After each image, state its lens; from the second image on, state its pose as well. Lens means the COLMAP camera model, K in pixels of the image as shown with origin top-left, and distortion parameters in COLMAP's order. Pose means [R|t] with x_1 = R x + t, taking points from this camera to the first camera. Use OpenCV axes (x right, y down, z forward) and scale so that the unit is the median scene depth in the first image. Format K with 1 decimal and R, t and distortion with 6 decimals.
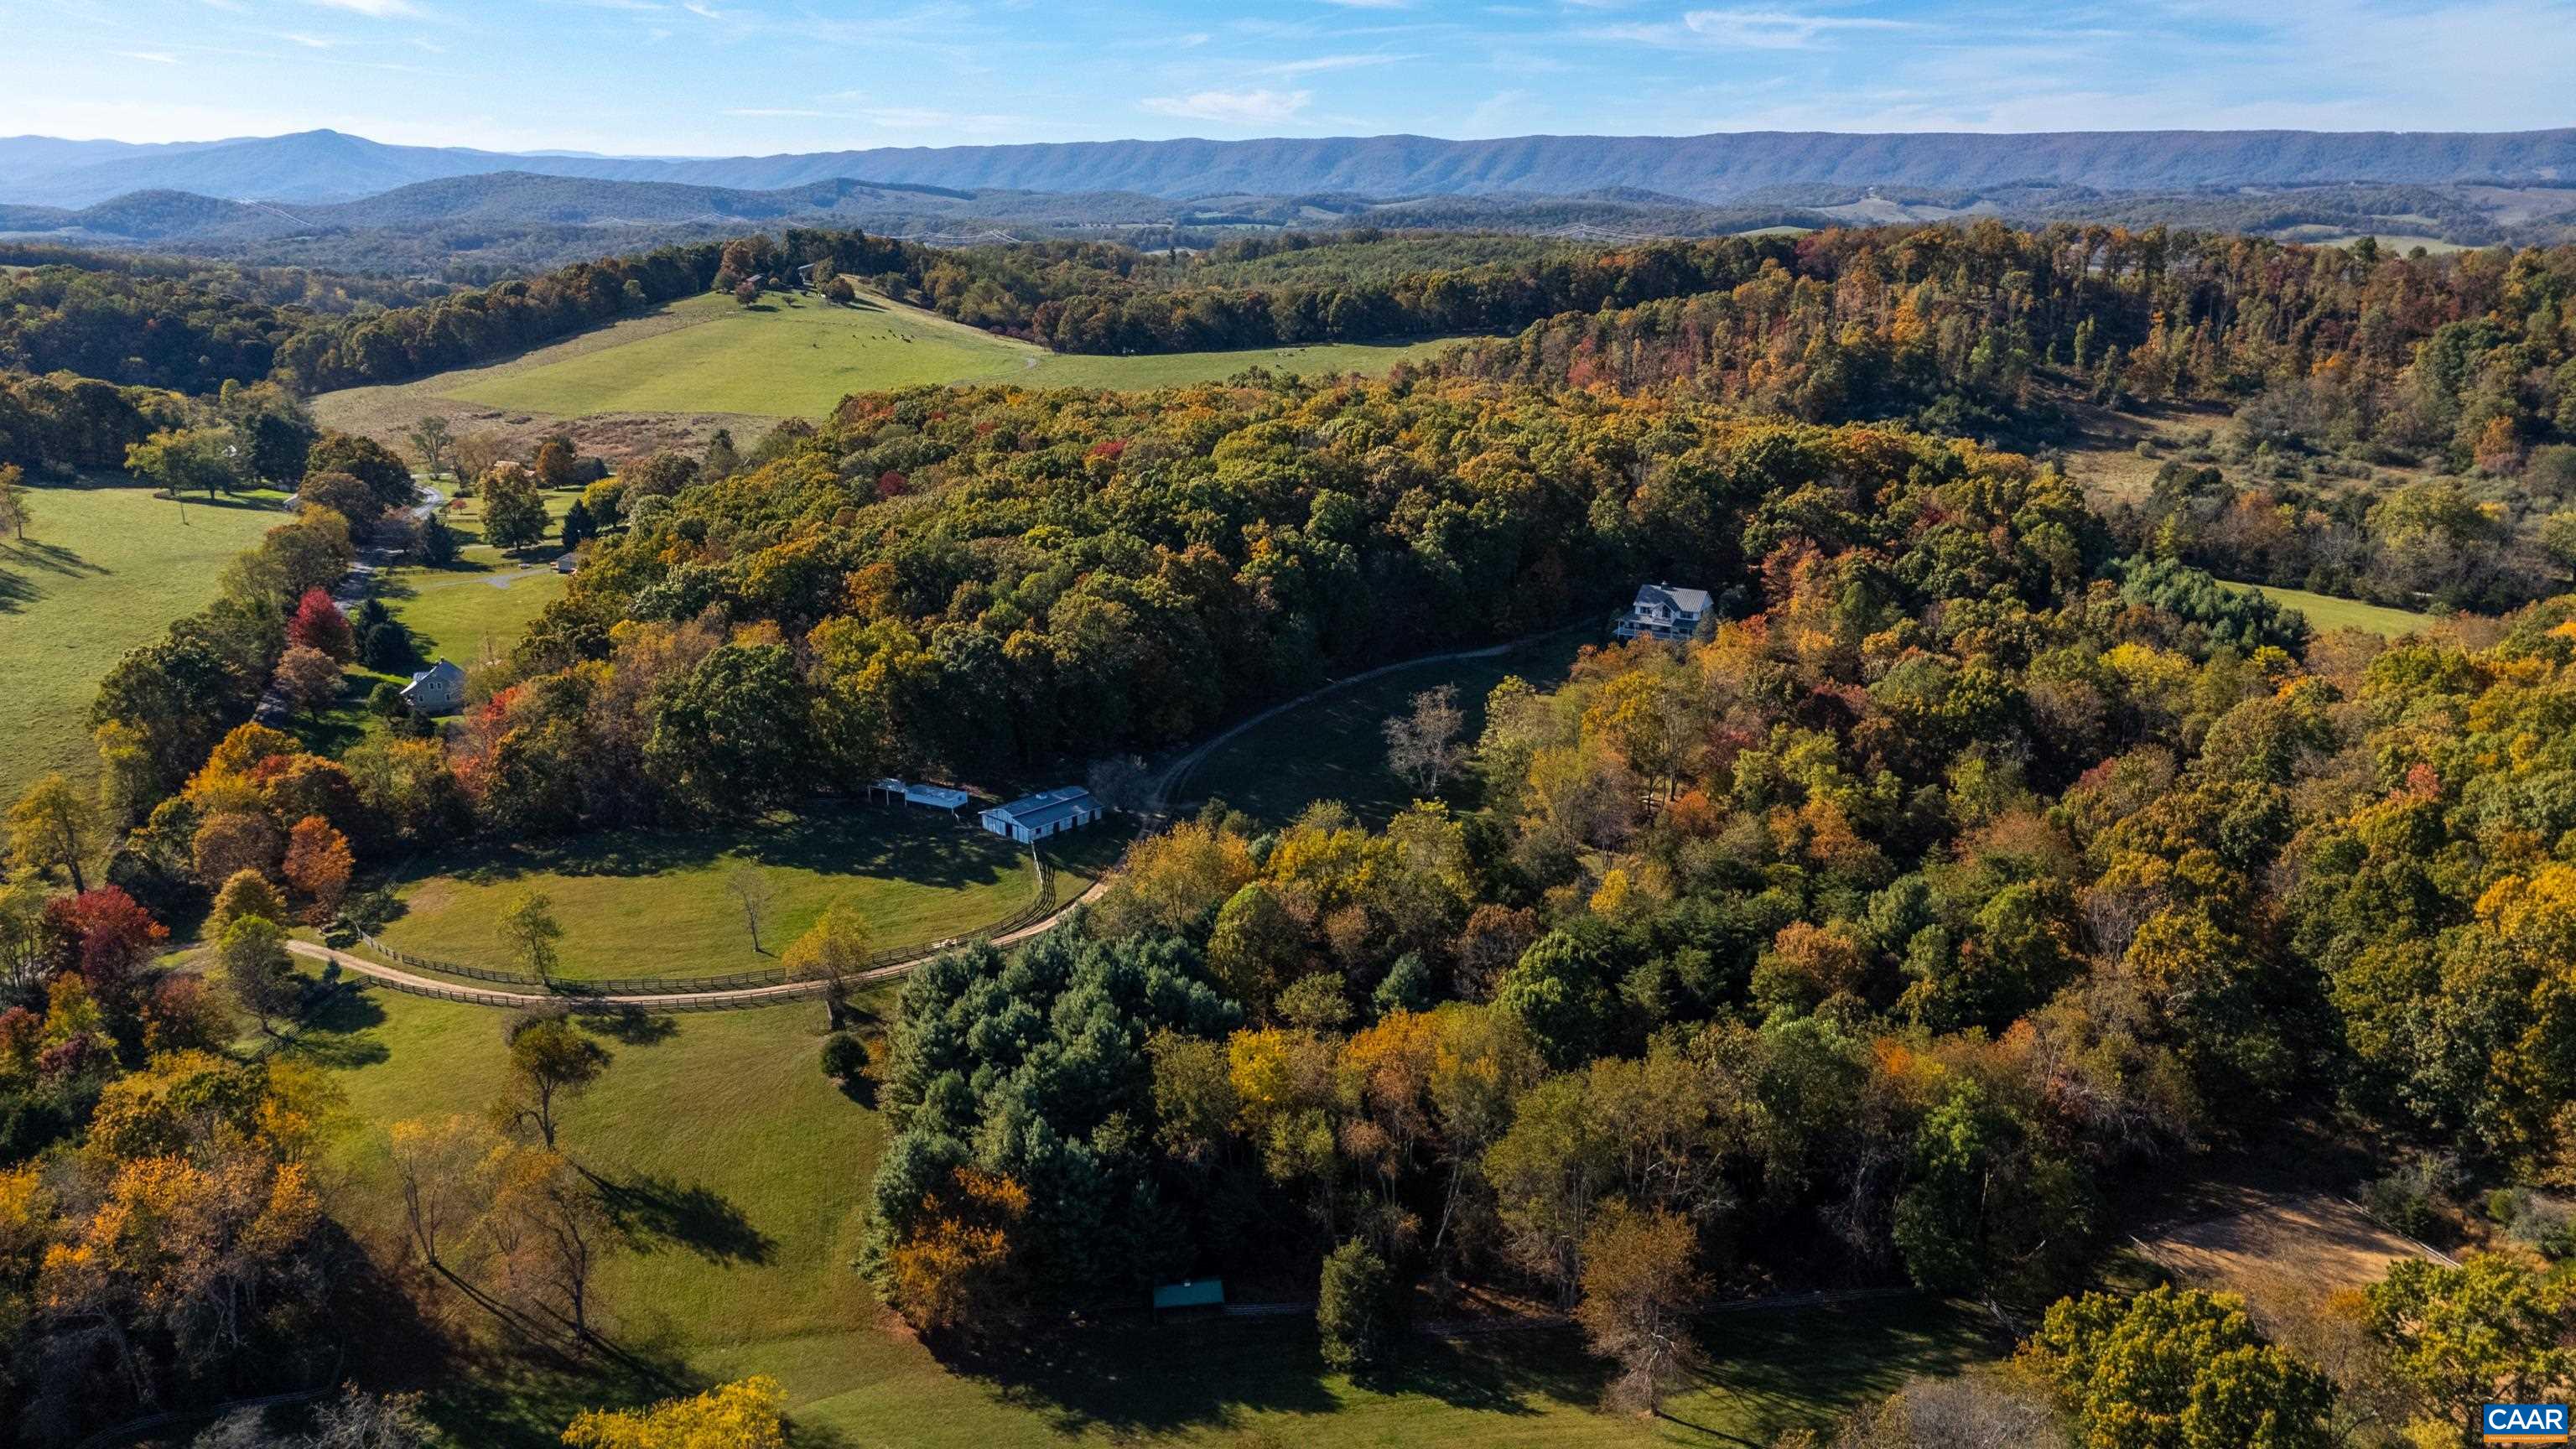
lens RADIAL K [[1911.4, 0, 1282.3], [0, 1911.4, 743.8], [0, 0, 1]] dist [0.077302, -0.073503]
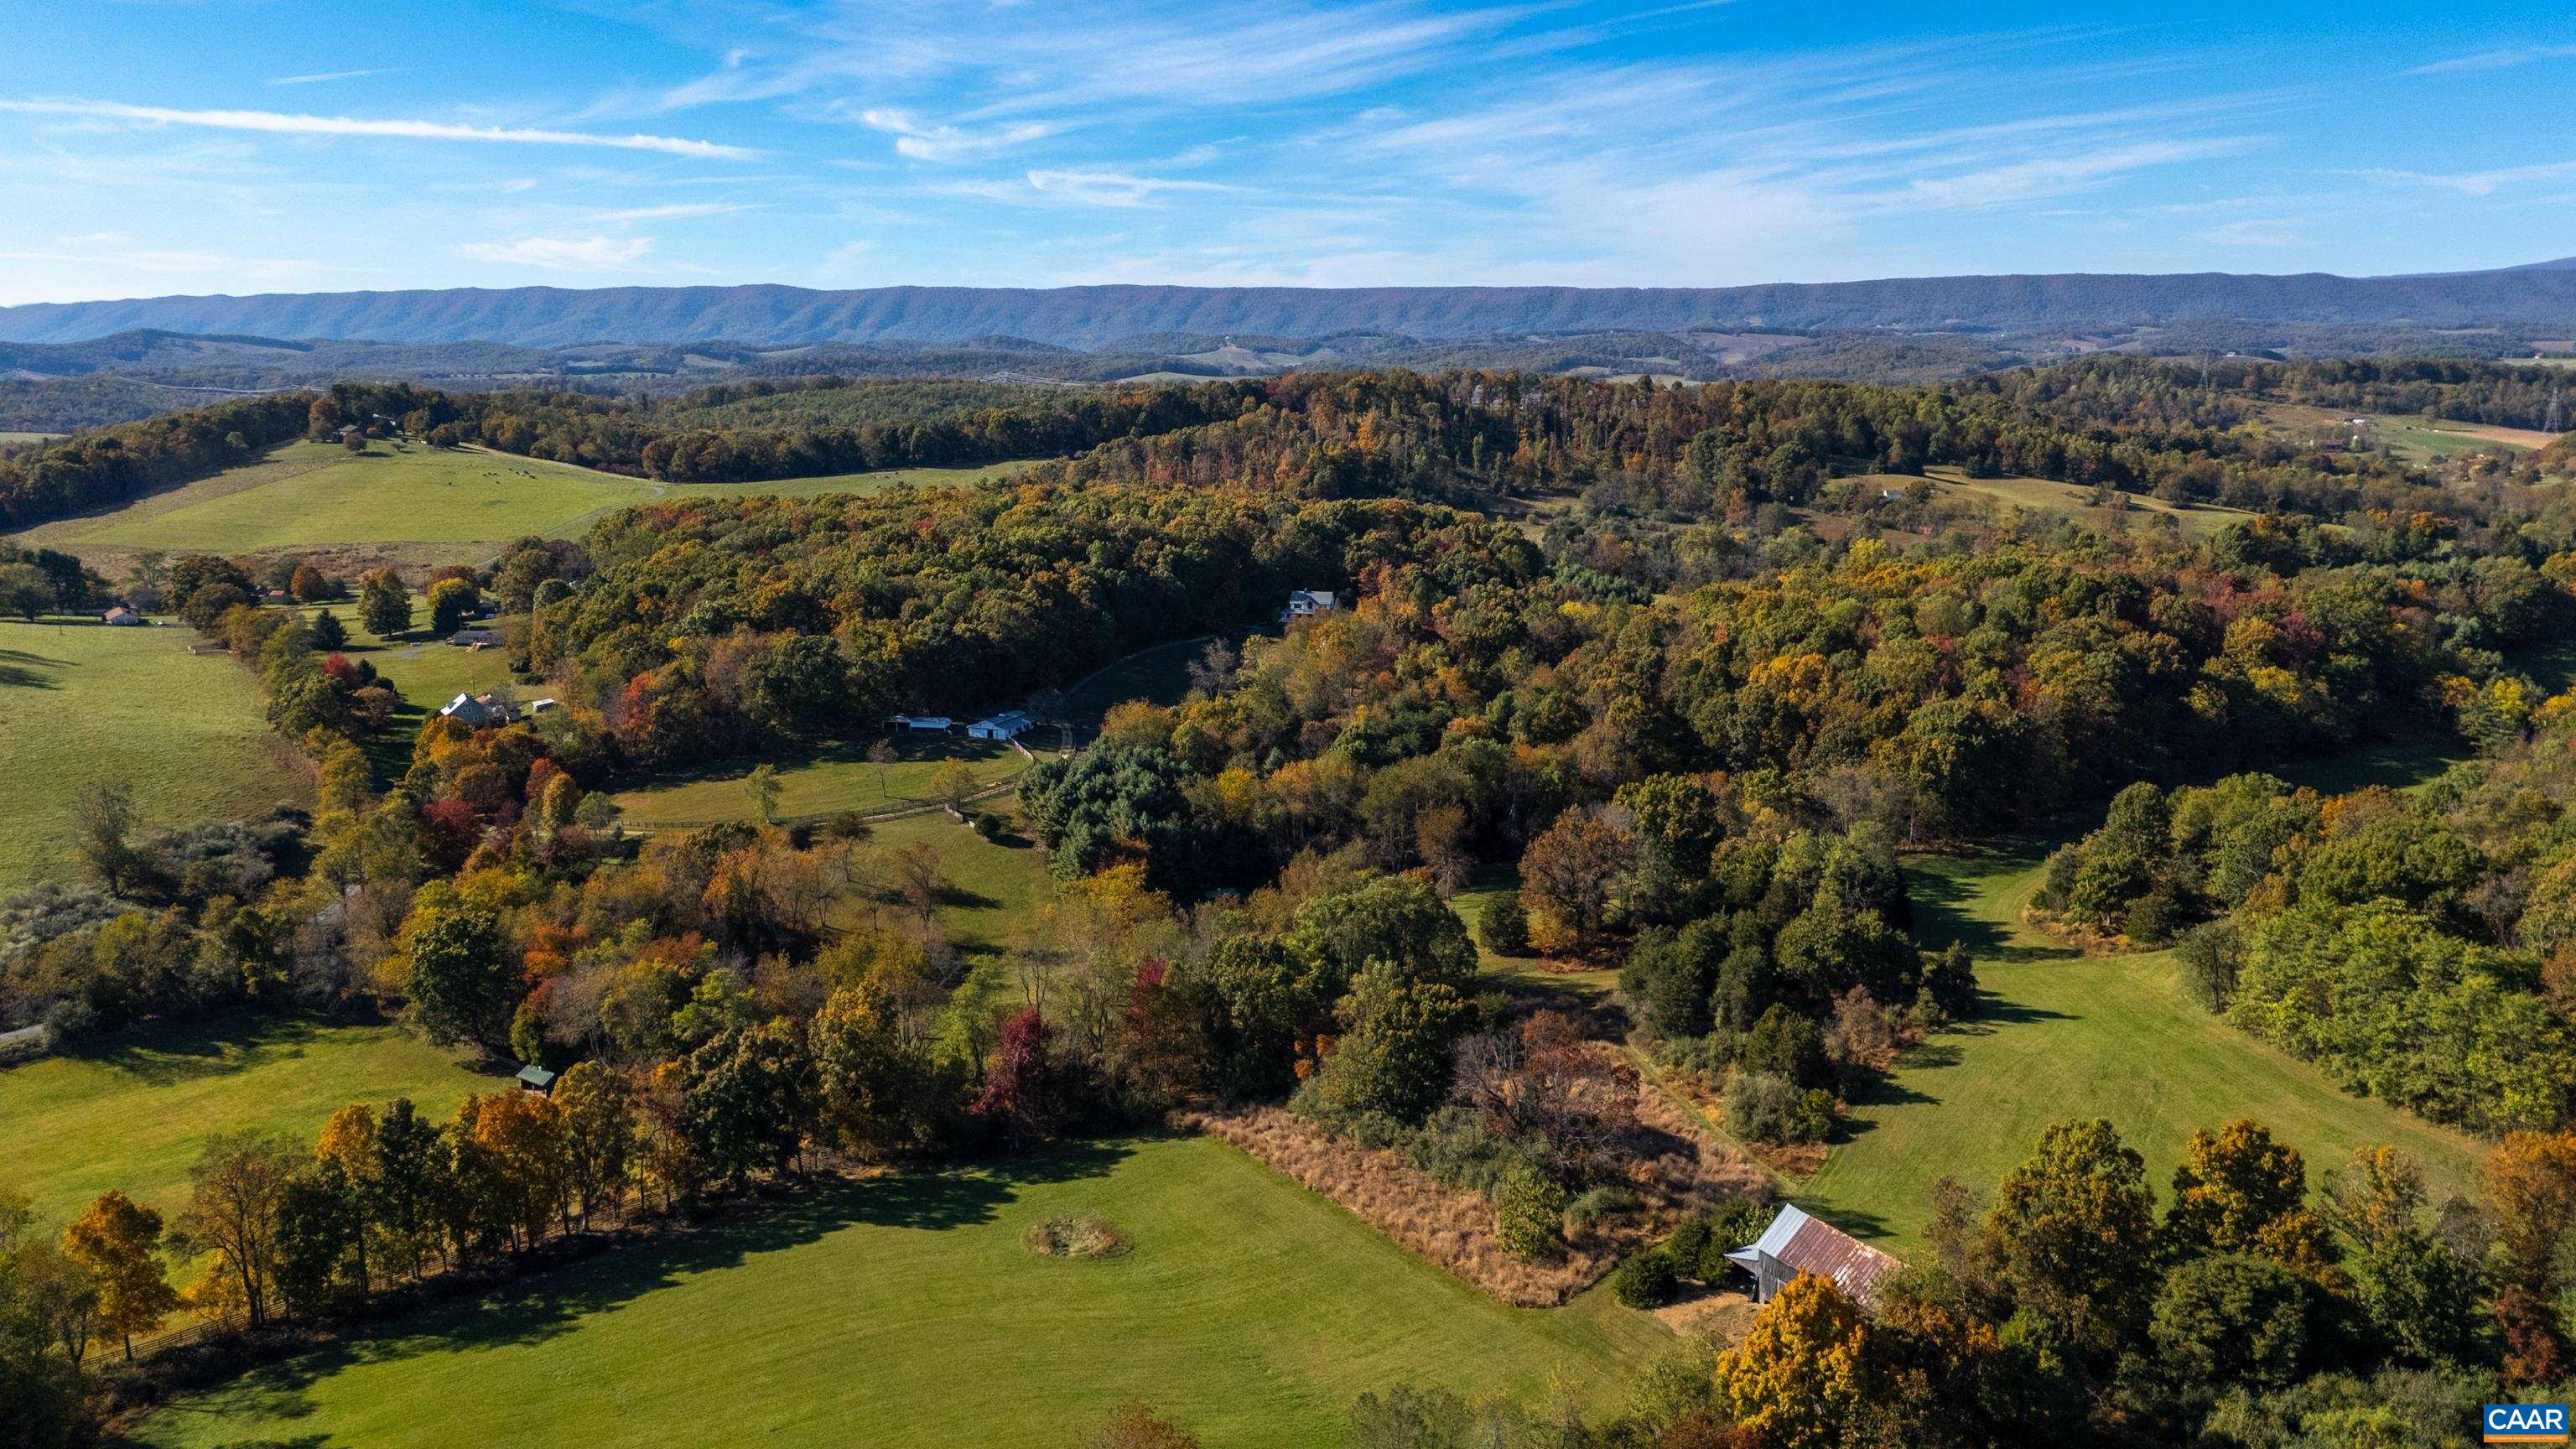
lens RADIAL K [[1911.4, 0, 1280.8], [0, 1911.4, 792.7], [0, 0, 1]] dist [0.077302, -0.073503]
pose [[0.948581, -0.082282, 0.305652, -0.309257], [0.096710, 0.994787, -0.032339, 0.129719], [-0.301398, 0.060236, 0.951594, -0.493947]]
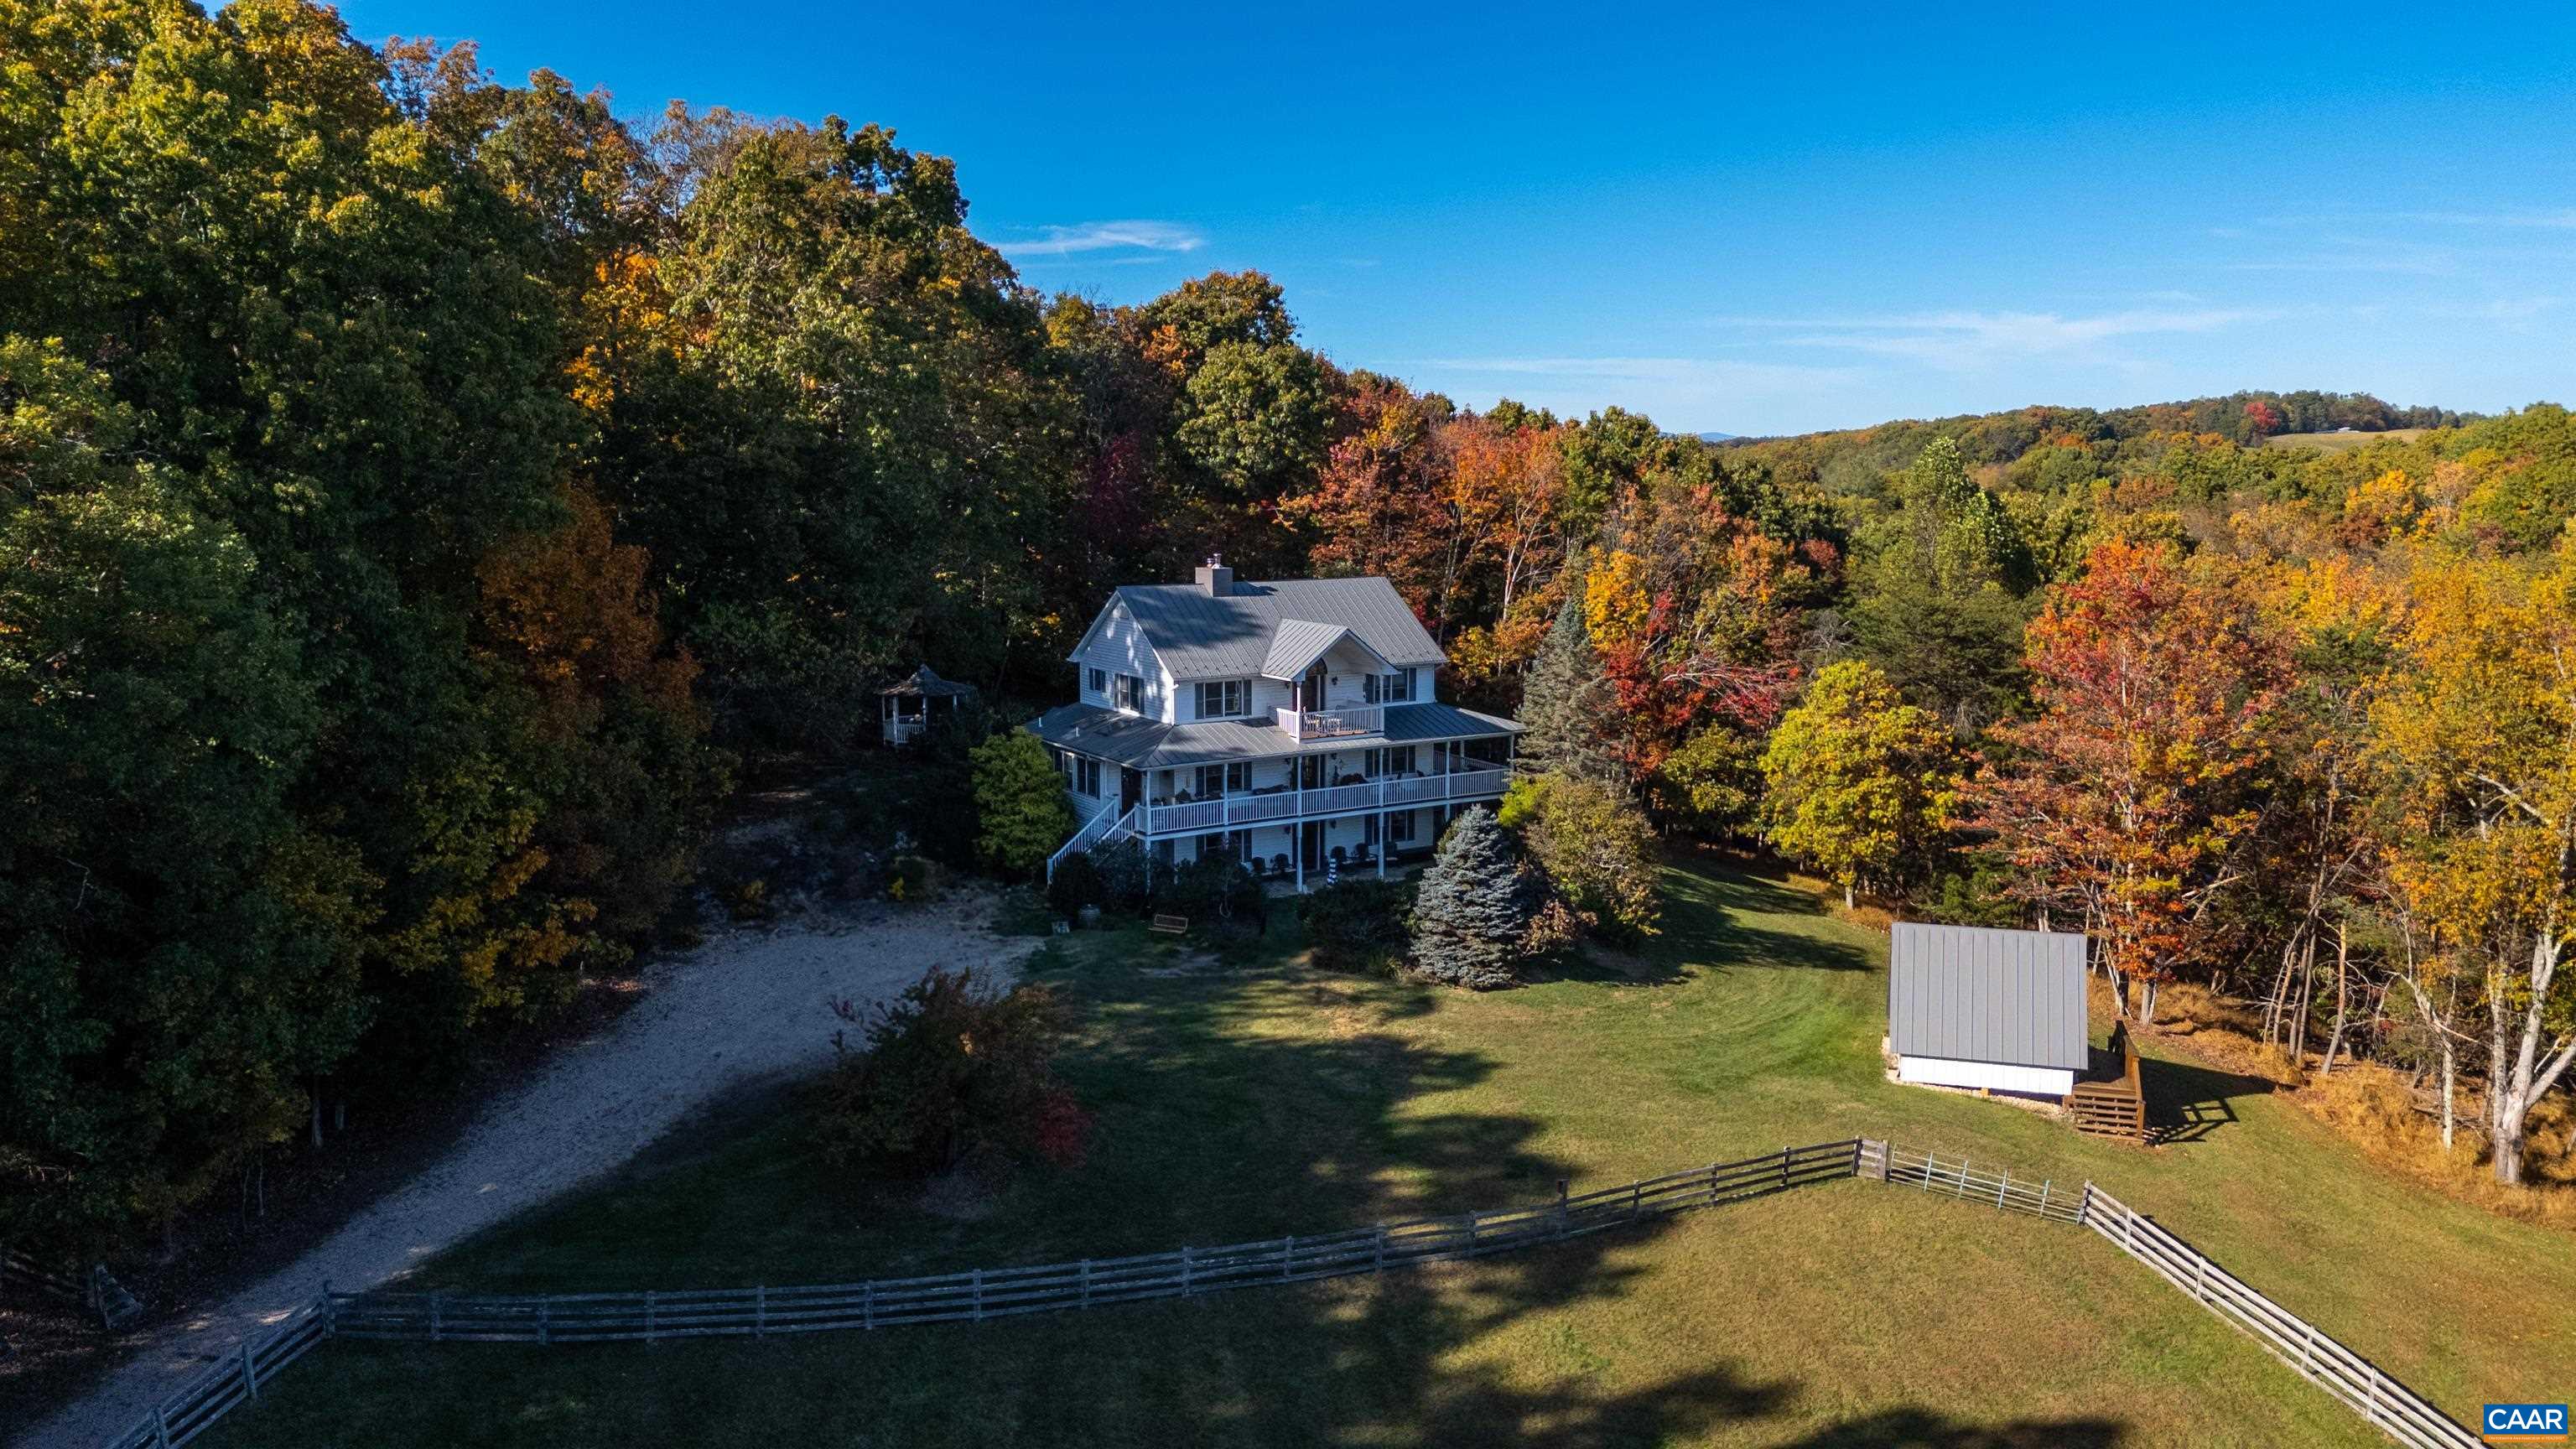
lens RADIAL K [[1911.4, 0, 1276.6], [0, 1911.4, 730.6], [0, 0, 1]] dist [0.077302, -0.073503]
pose [[0.471037, -0.127169, 0.872899, 0.018766], [0.256802, 0.966462, 0.002223, -0.060752], [-0.843906, 0.223115, 0.487896, 0.837841]]
